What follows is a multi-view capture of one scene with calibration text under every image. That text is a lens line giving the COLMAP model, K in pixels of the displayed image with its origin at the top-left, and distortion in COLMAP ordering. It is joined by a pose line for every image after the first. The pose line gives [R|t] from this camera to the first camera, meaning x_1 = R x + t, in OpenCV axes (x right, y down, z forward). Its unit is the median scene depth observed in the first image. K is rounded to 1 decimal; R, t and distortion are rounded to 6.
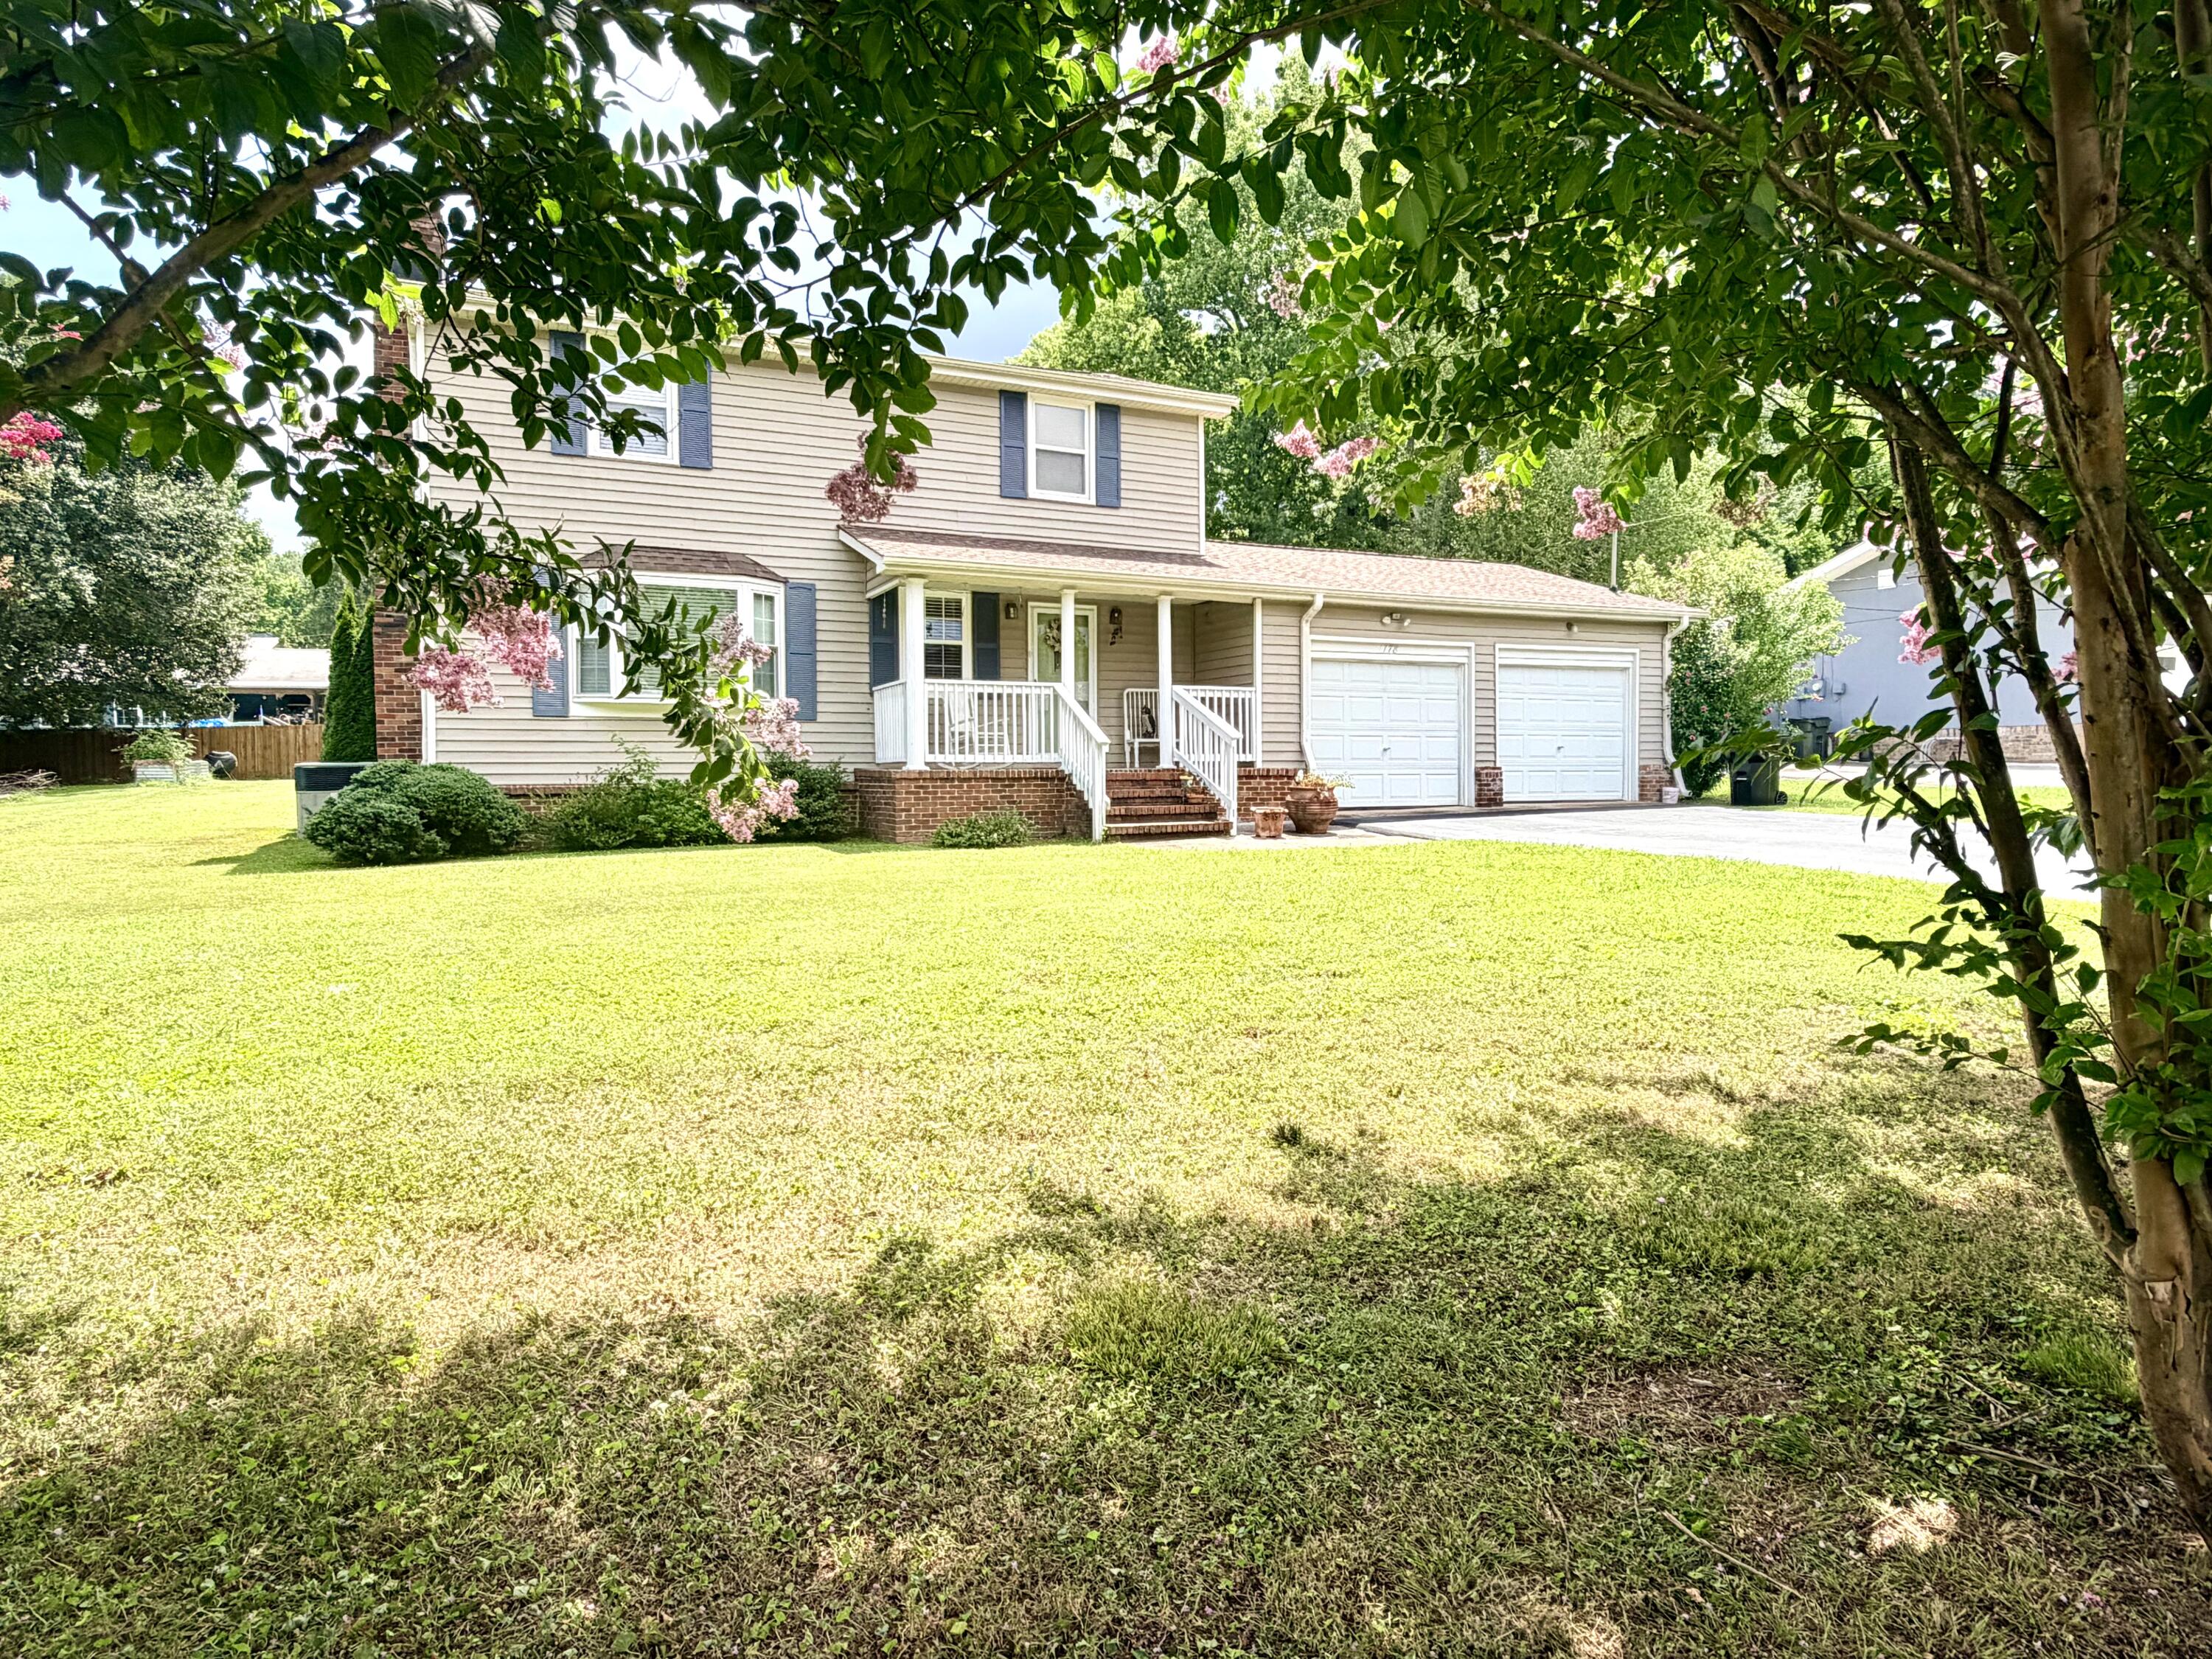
lens RADIAL K [[1281.1, 0, 1094.5], [0, 1281.1, 827.2], [0, 0, 1]] dist [0.004232, -0.007545]
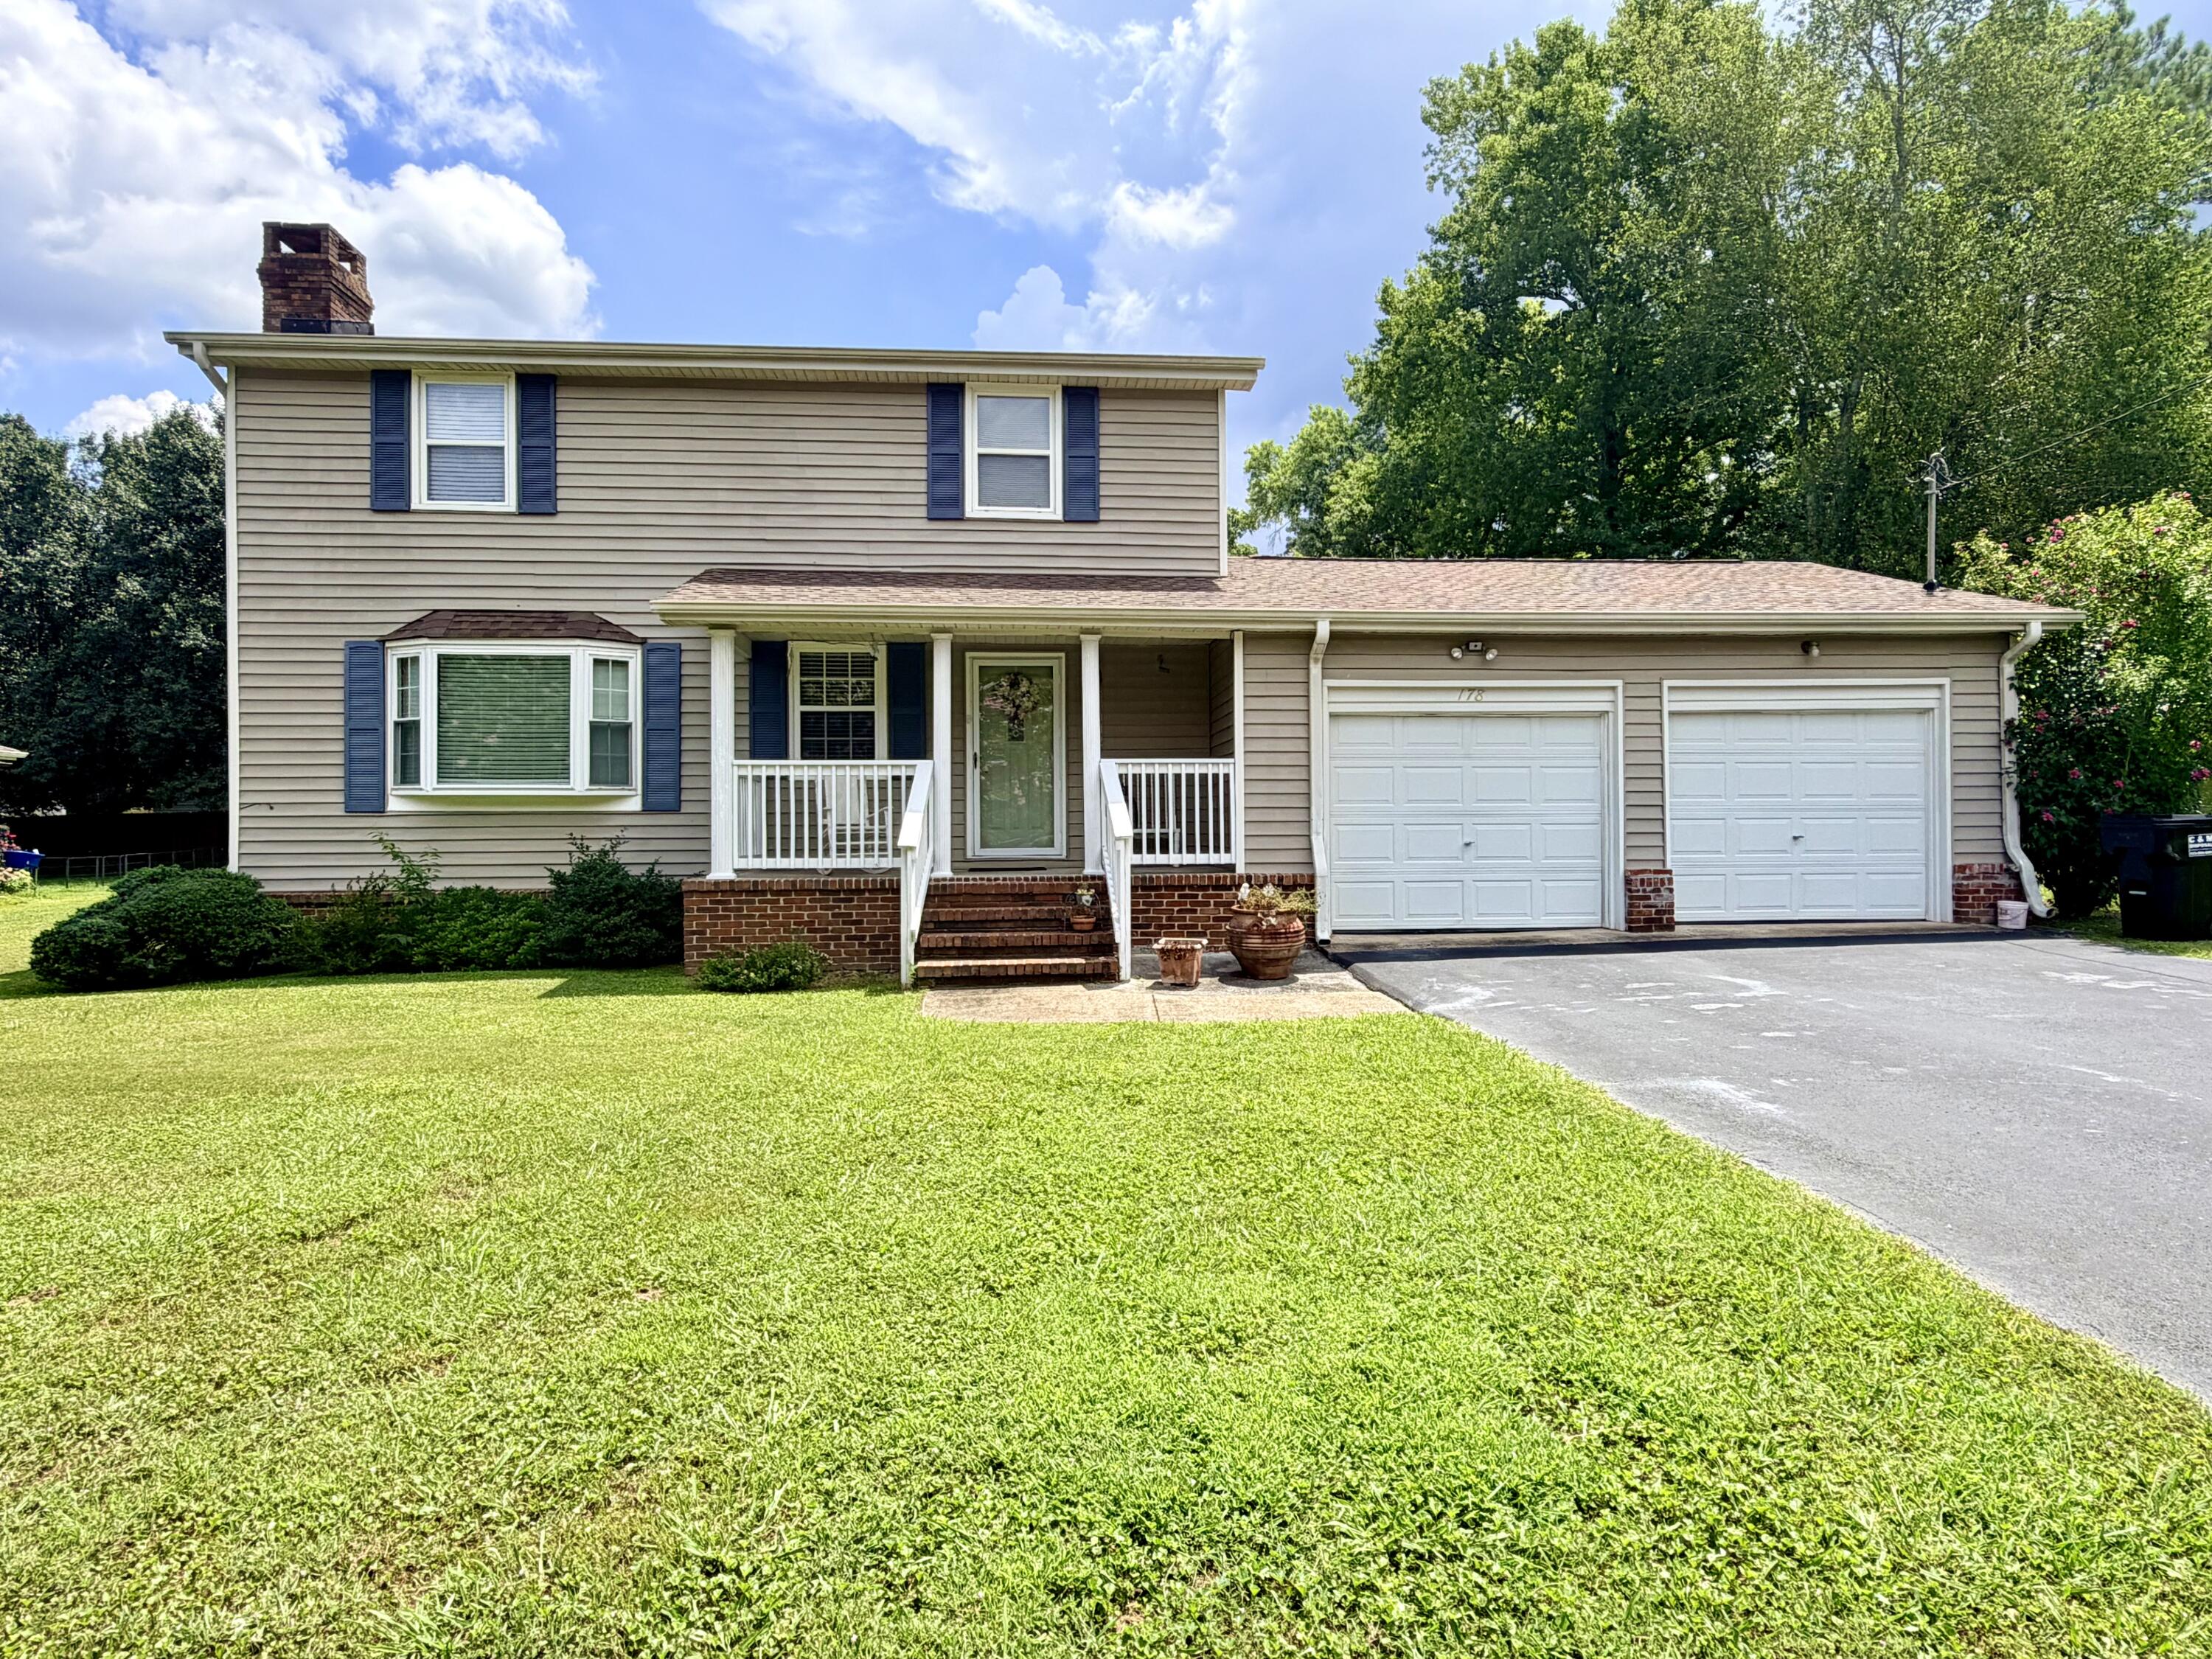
lens RADIAL K [[1281.1, 0, 1106.8], [0, 1281.1, 834.2], [0, 0, 1]] dist [0.004232, -0.007545]
pose [[0.934846, 0.000930, -0.355053, 0.303728], [-0.014136, 0.999301, -0.034602, -0.041777], [0.354773, 0.037366, 0.934206, 0.318876]]
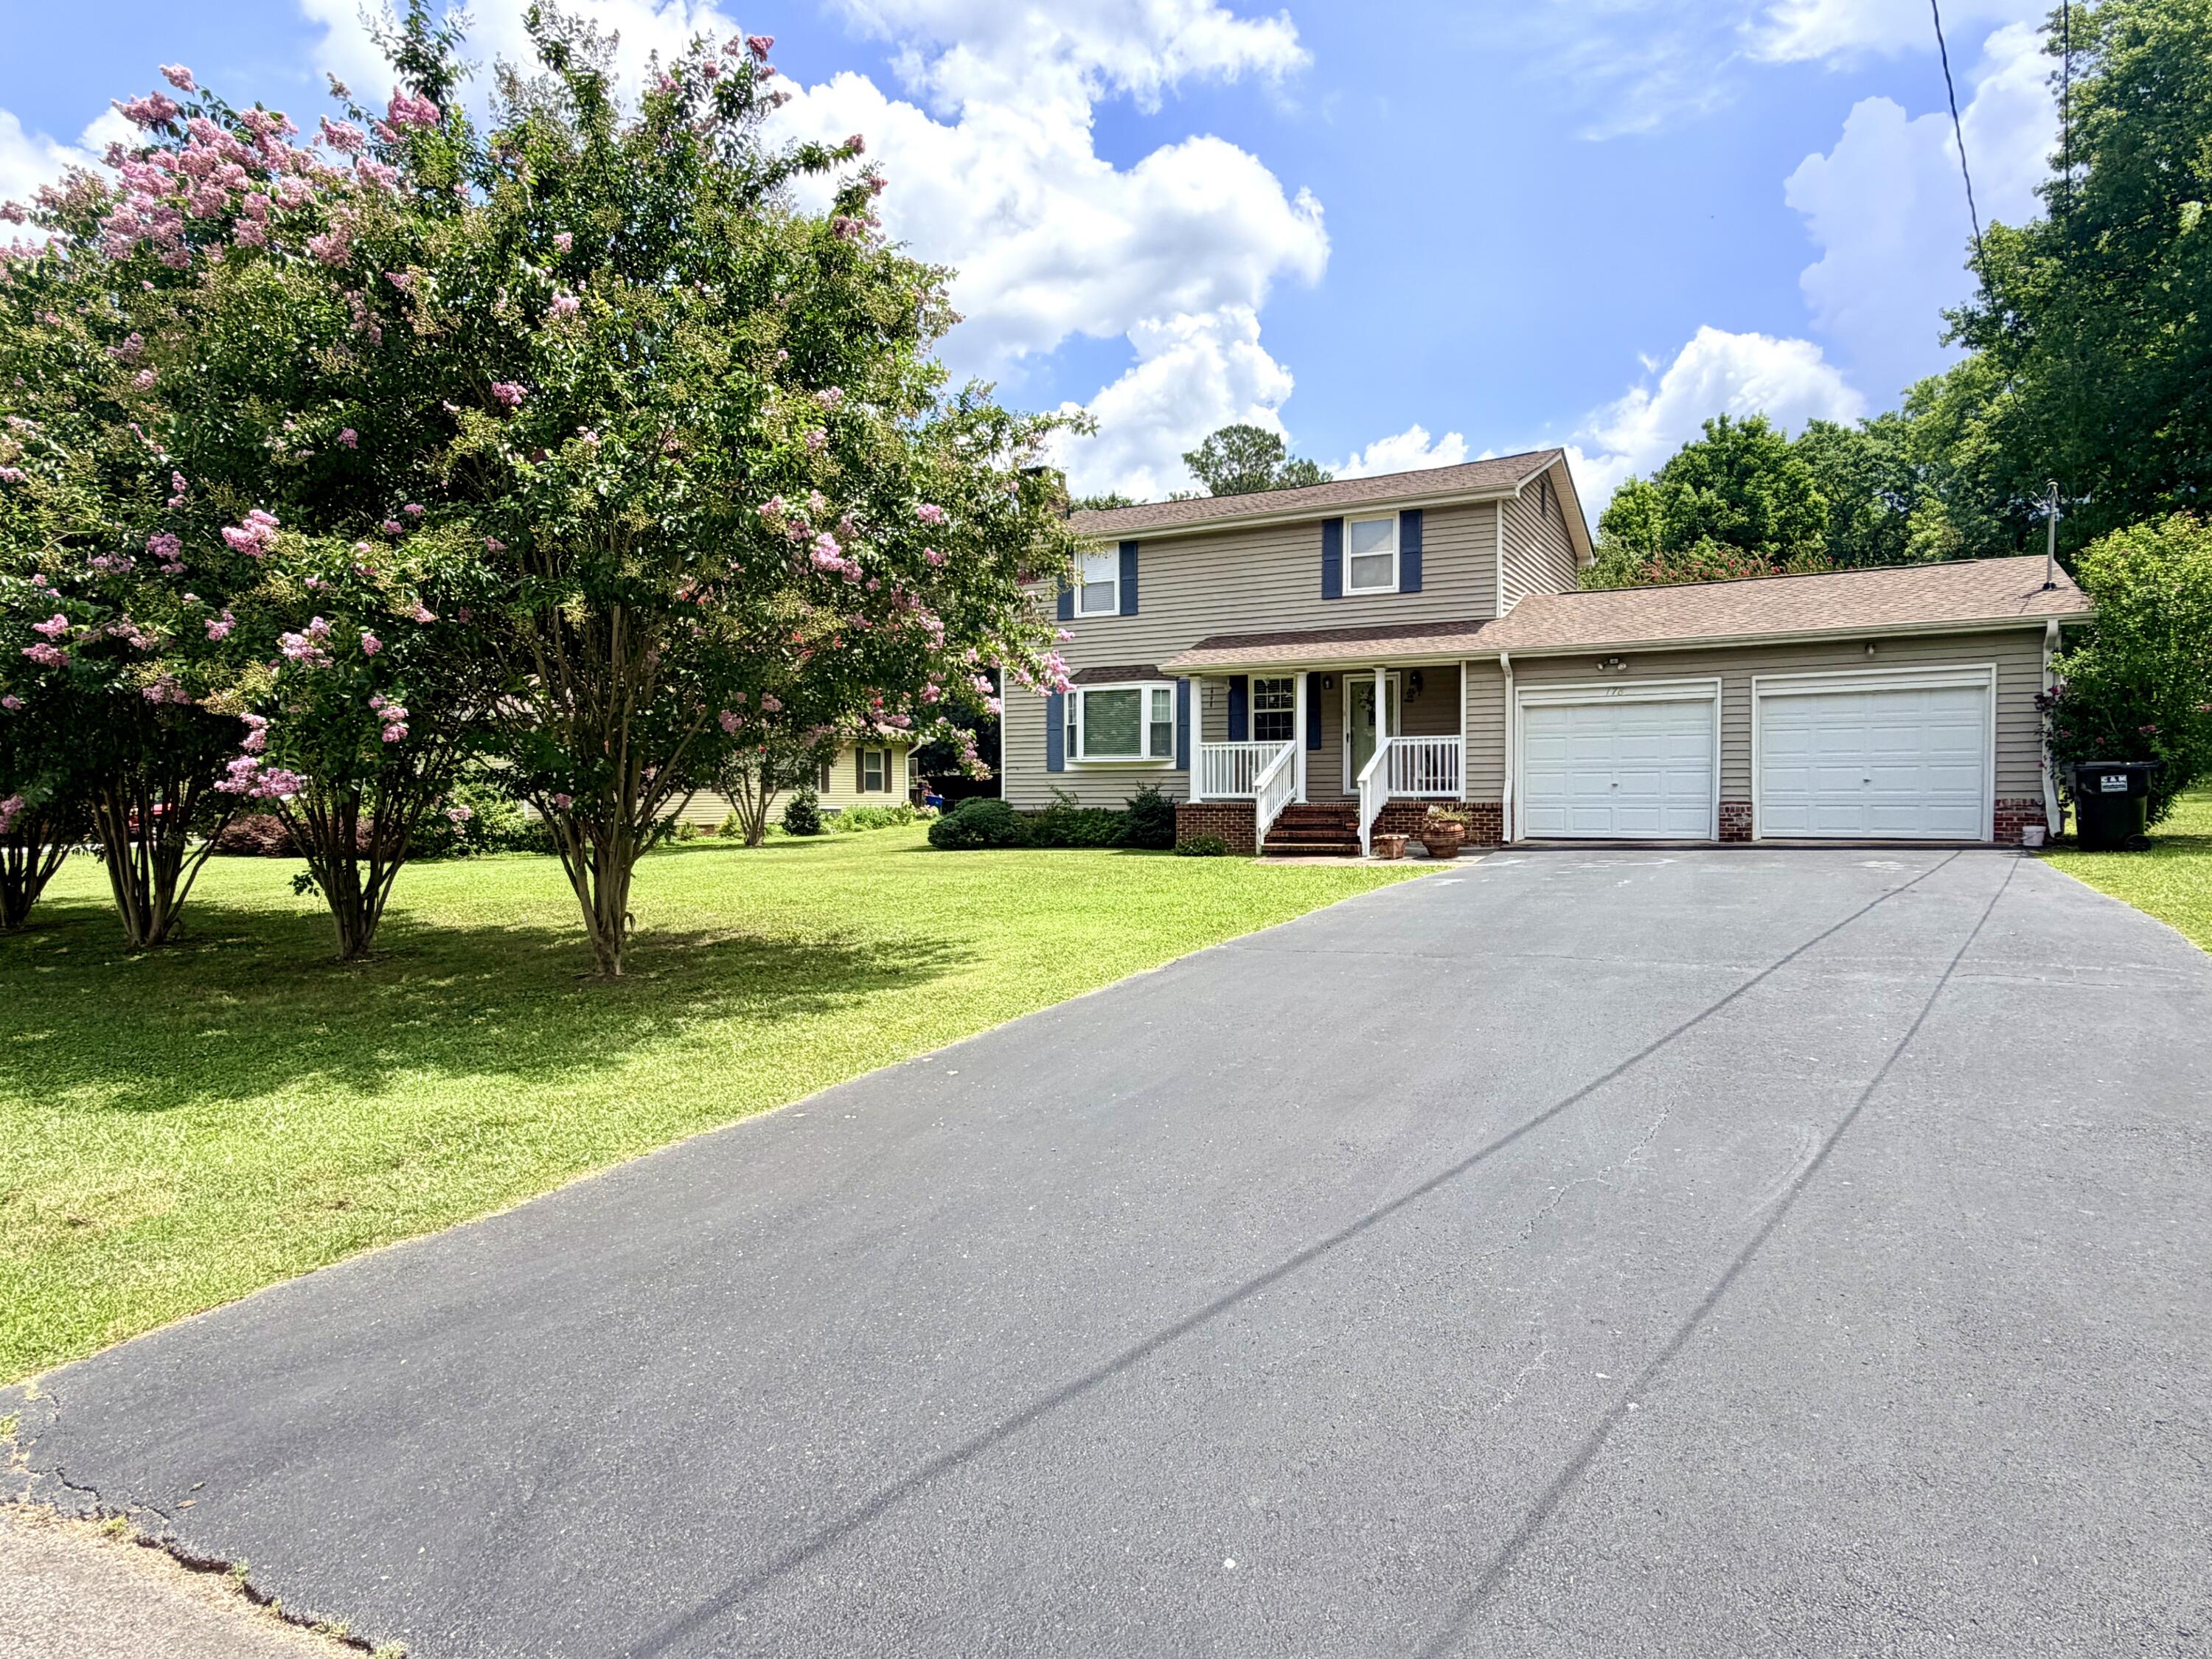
lens RADIAL K [[1281.1, 0, 1105.3], [0, 1281.1, 835.3], [0, 0, 1]] dist [0.004232, -0.007545]
pose [[0.587279, 0.029144, -0.808860, 0.888241], [-0.030511, 0.999438, 0.013858, -0.021418], [0.808810, 0.016541, 0.587838, 0.027298]]
